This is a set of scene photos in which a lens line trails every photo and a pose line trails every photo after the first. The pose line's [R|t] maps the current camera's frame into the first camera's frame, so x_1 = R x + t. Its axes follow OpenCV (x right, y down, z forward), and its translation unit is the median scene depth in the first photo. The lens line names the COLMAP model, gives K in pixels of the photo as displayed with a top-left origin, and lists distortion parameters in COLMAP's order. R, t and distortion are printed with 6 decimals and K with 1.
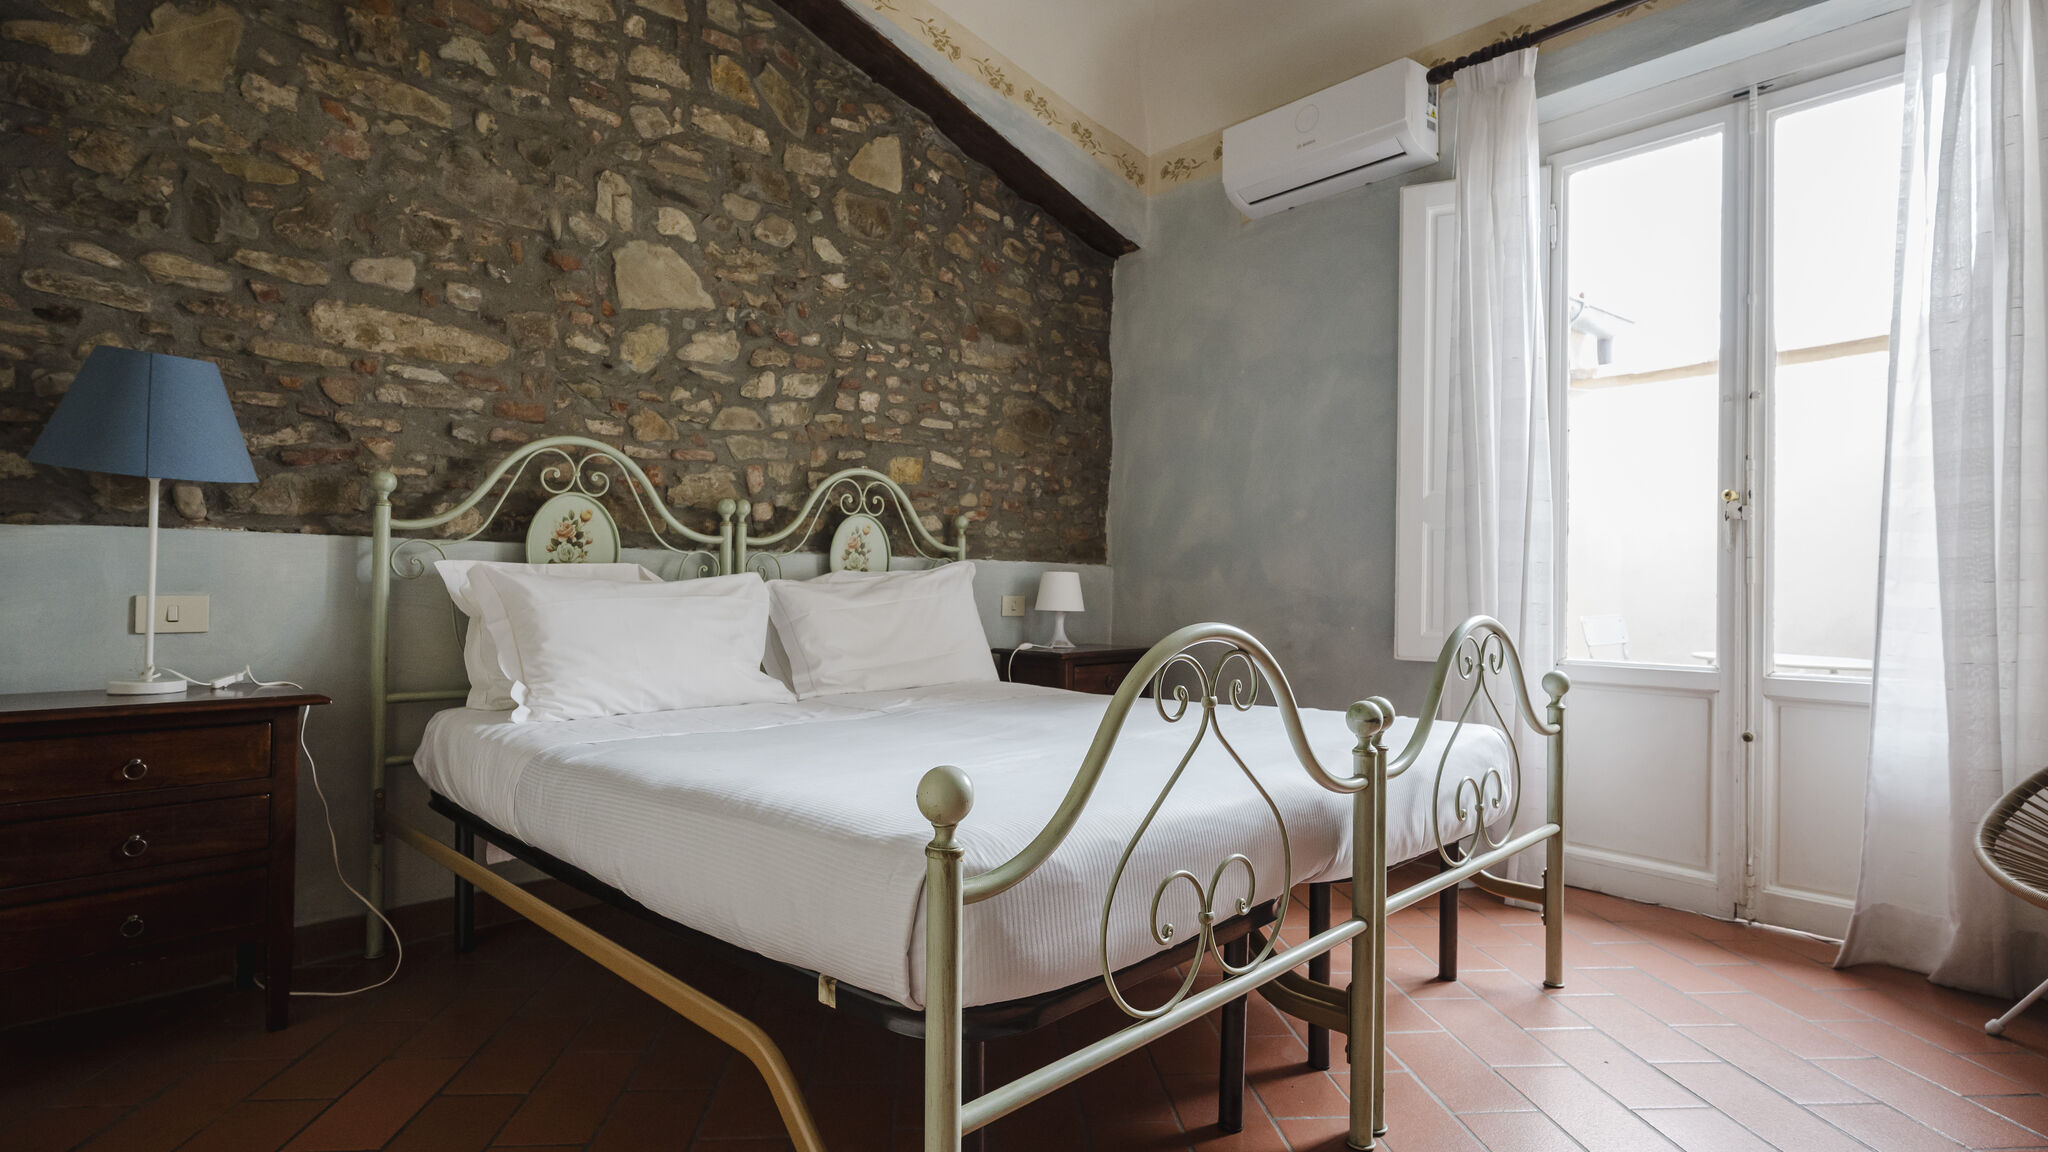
lens RADIAL K [[984.0, 0, 1037.5], [0, 984.0, 584.6], [0, 0, 1]] dist [0.002615, 0.002848]
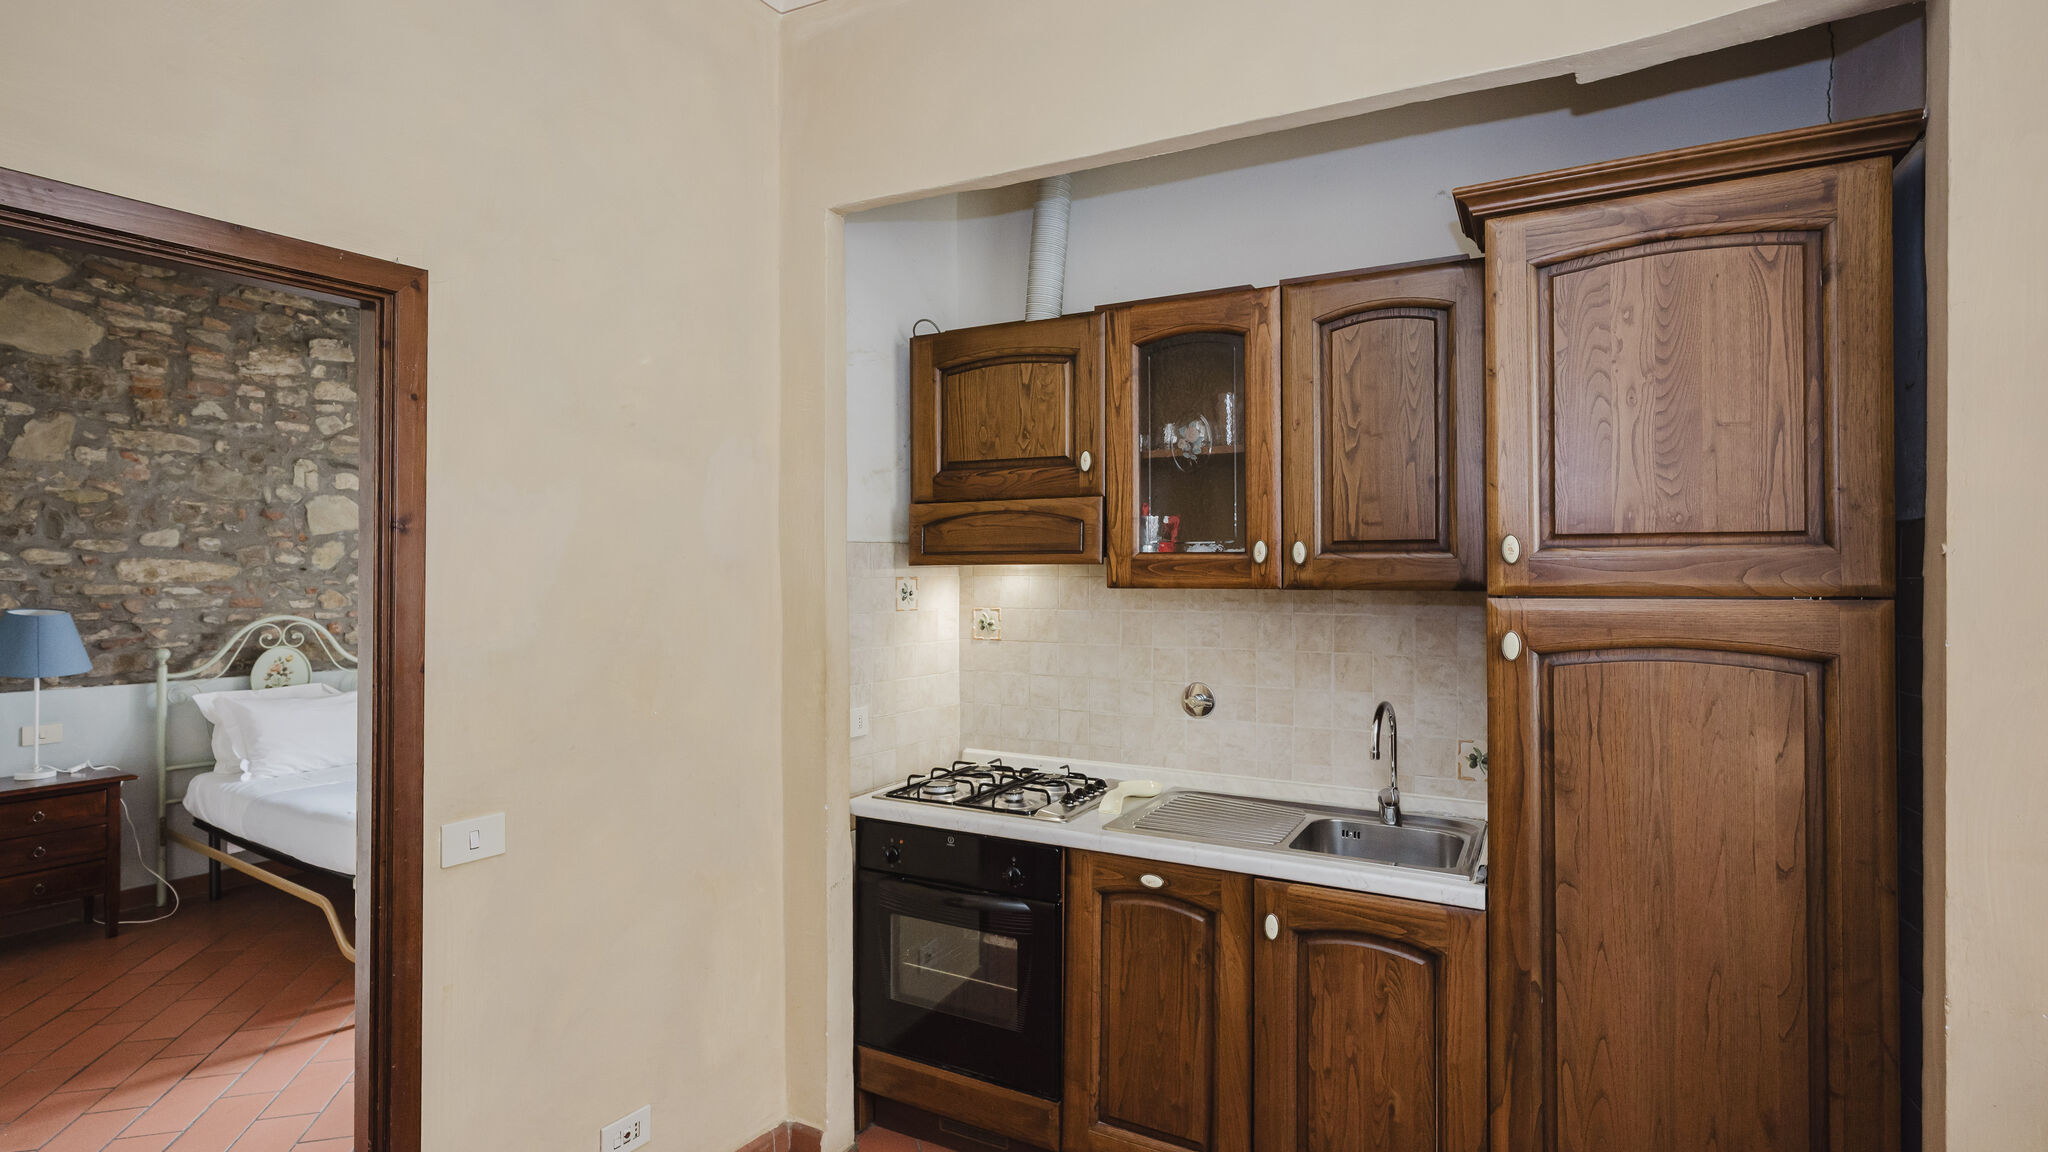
lens RADIAL K [[984.0, 0, 1046.4], [0, 984.0, 568.9], [0, 0, 1]] dist [0.002615, 0.002848]
pose [[0.985641, -0.008916, 0.168618, 0.673528], [0.006411, 0.999861, 0.015394, -0.282253], [-0.168732, -0.014092, 0.985561, -1.125255]]
